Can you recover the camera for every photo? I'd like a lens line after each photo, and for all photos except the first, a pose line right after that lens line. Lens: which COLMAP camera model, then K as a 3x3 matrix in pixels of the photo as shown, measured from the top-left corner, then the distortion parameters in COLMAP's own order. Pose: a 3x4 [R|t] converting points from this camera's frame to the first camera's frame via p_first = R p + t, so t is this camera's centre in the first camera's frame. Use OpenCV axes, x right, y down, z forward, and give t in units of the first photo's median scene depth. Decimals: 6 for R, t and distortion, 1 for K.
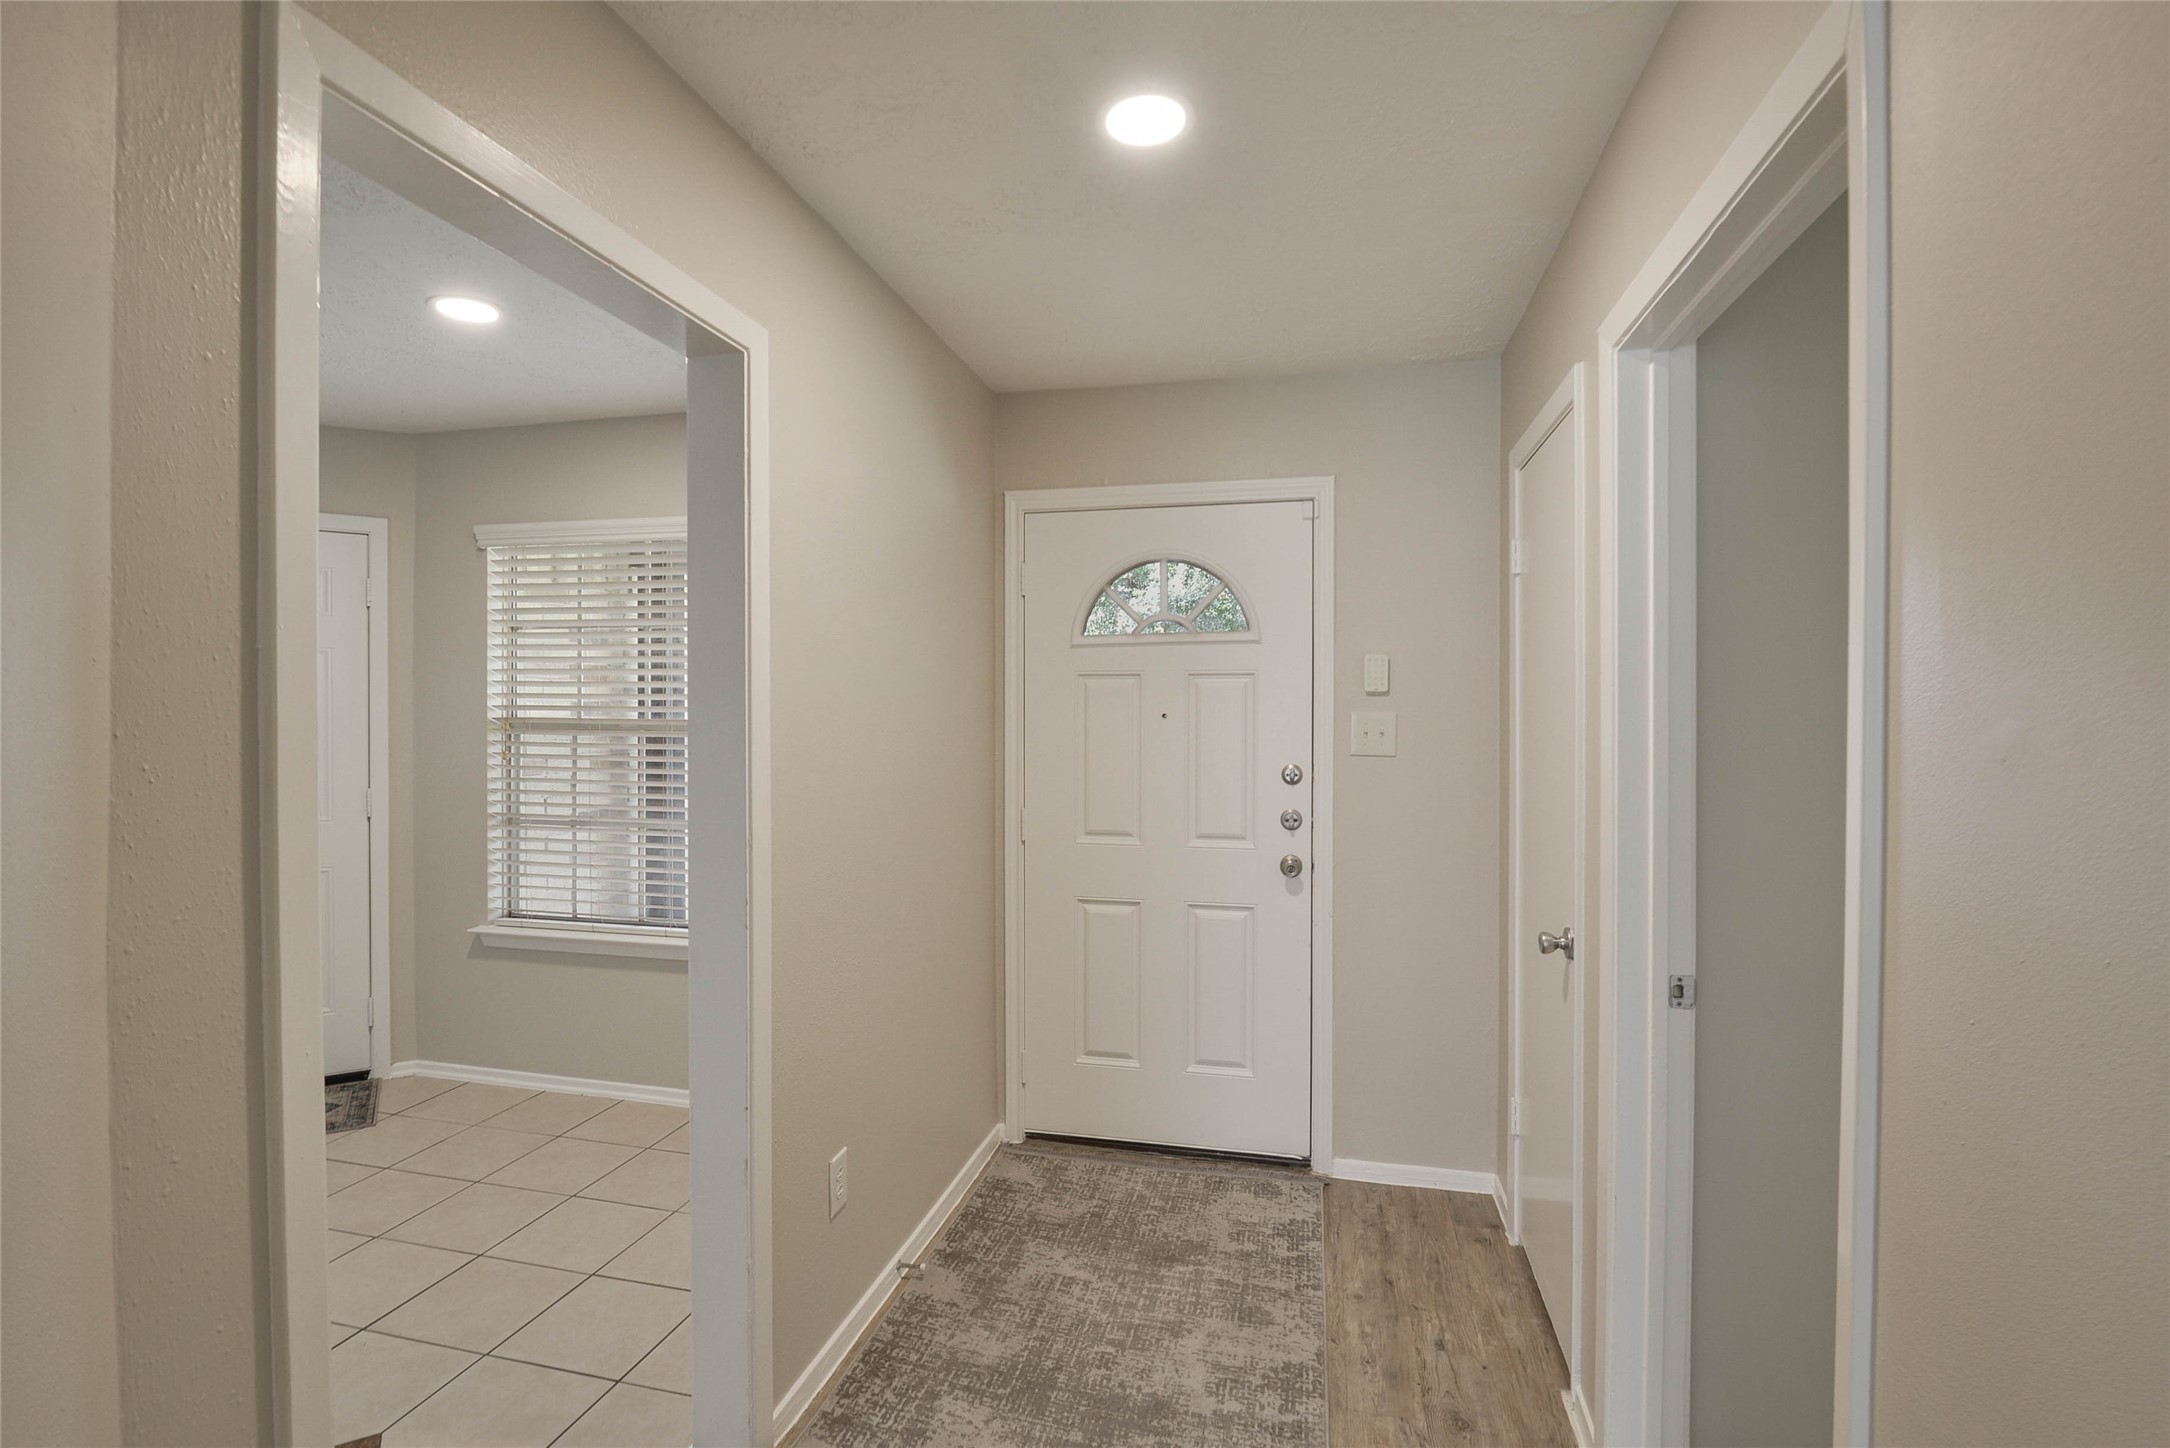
lens RADIAL K [[981.9, 0, 1082.8], [0, 981.9, 728.3], [0, 0, 1]] dist [0.013204, 0.000458]
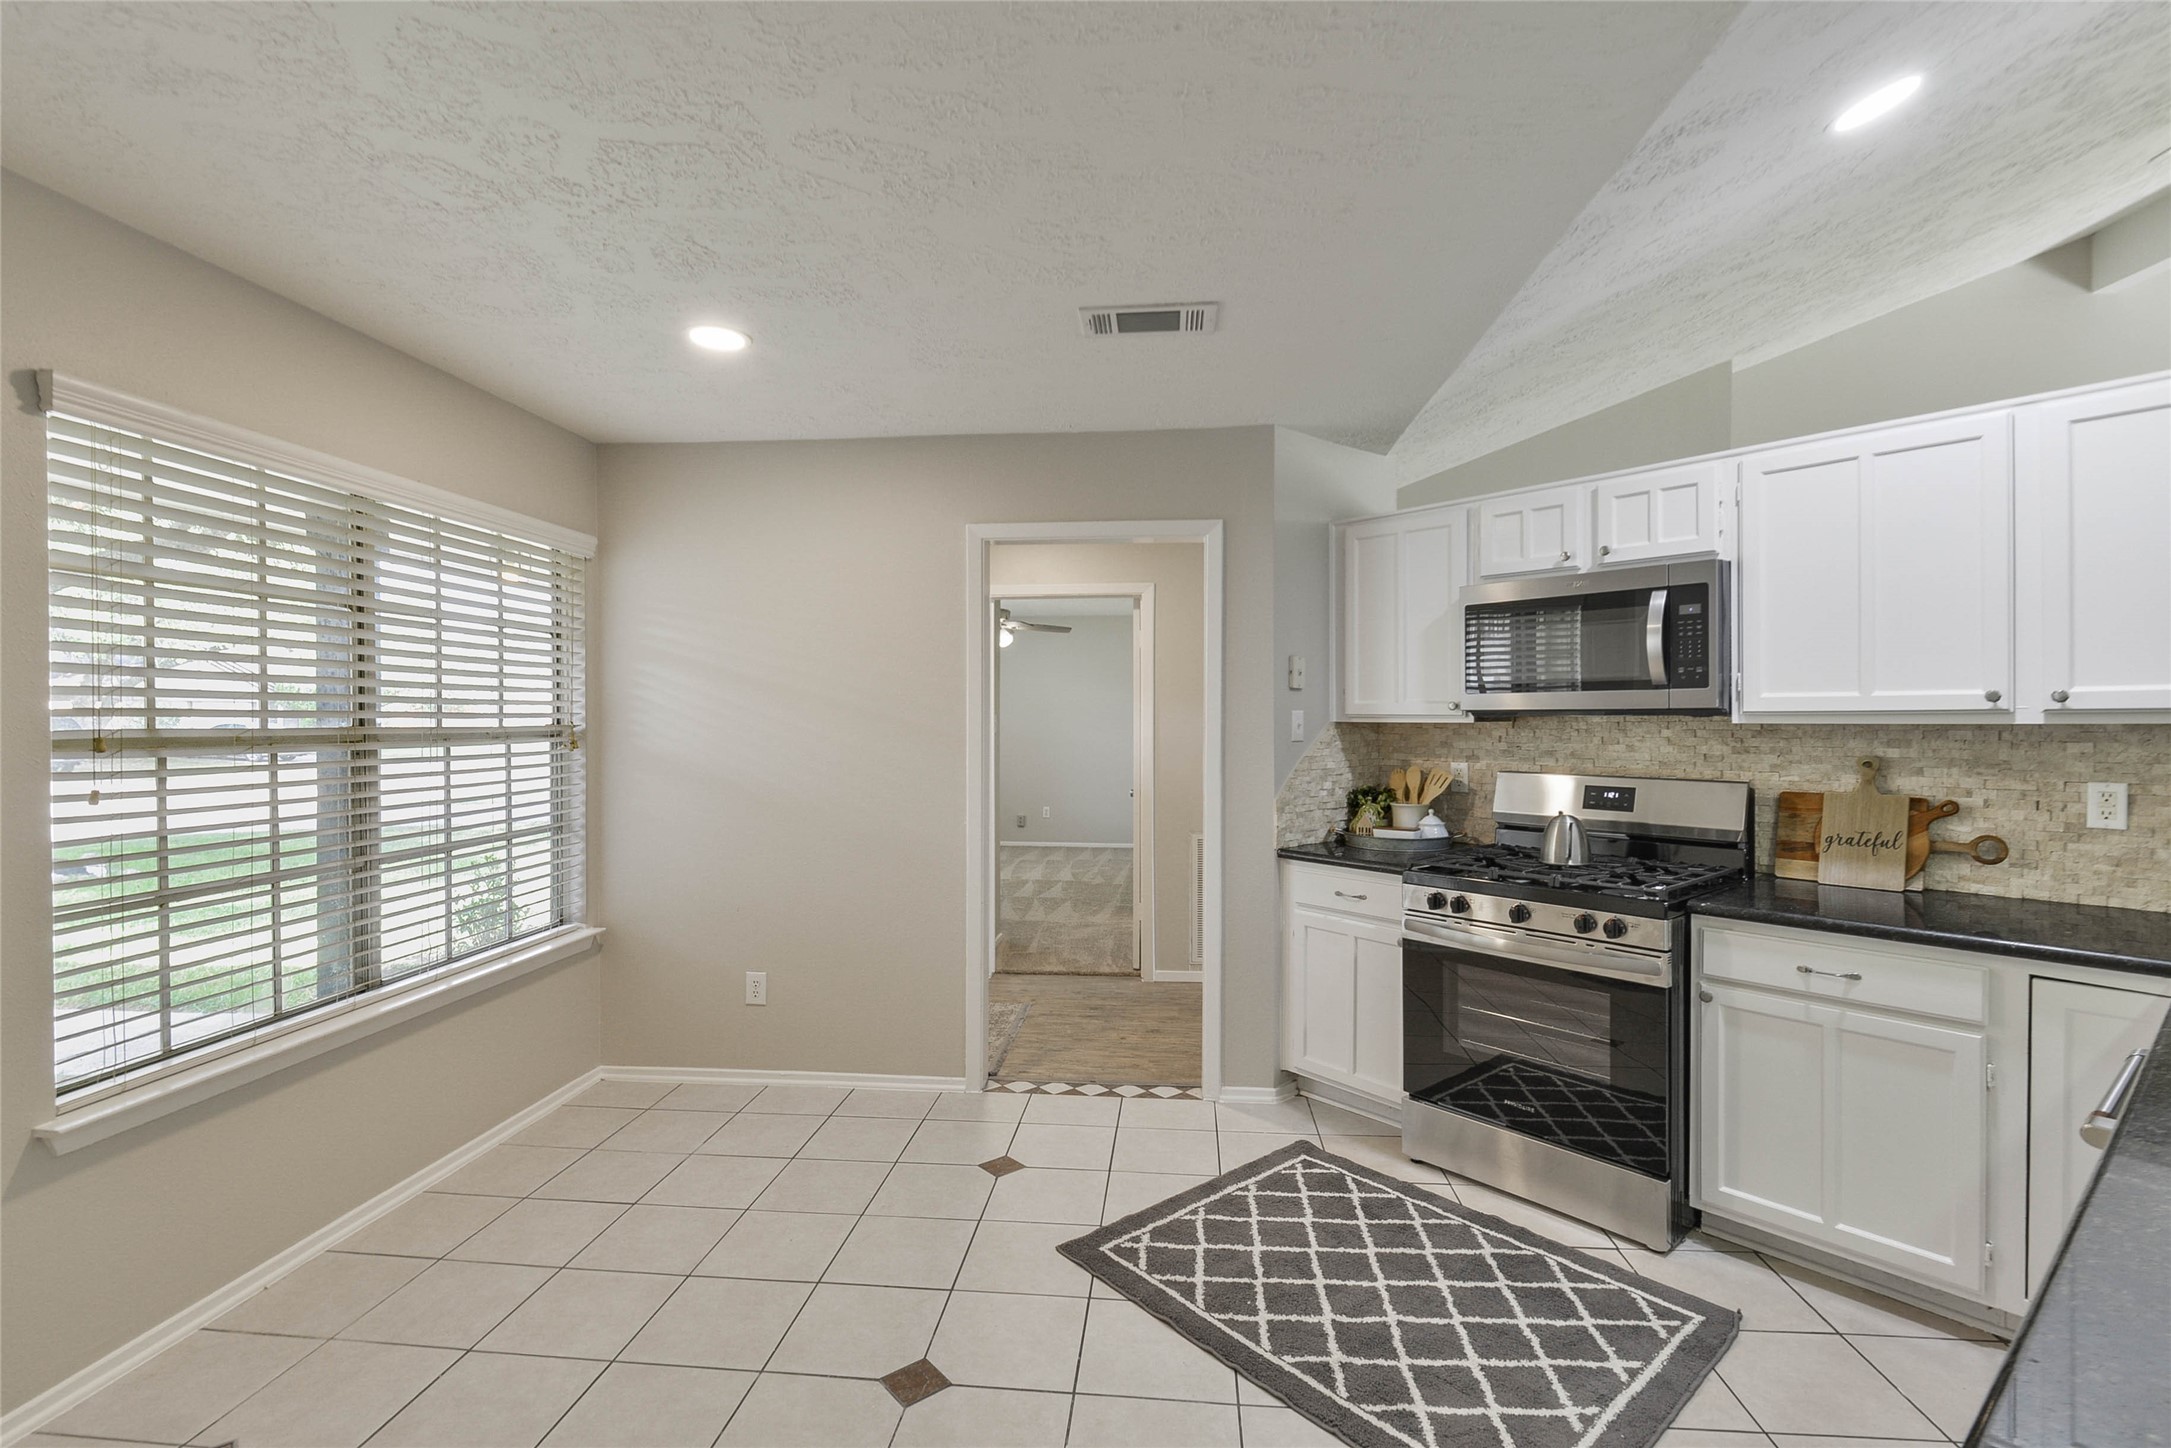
lens RADIAL K [[982.4, 0, 1099.0], [0, 982.4, 719.8], [0, 0, 1]] dist [0.013204, 0.000458]
pose [[-0.171601, -0.007281, 0.985140, -1.268421], [0.019895, 0.999743, 0.010854, -0.011996], [-0.984966, 0.021462, -0.171412, 0.543555]]
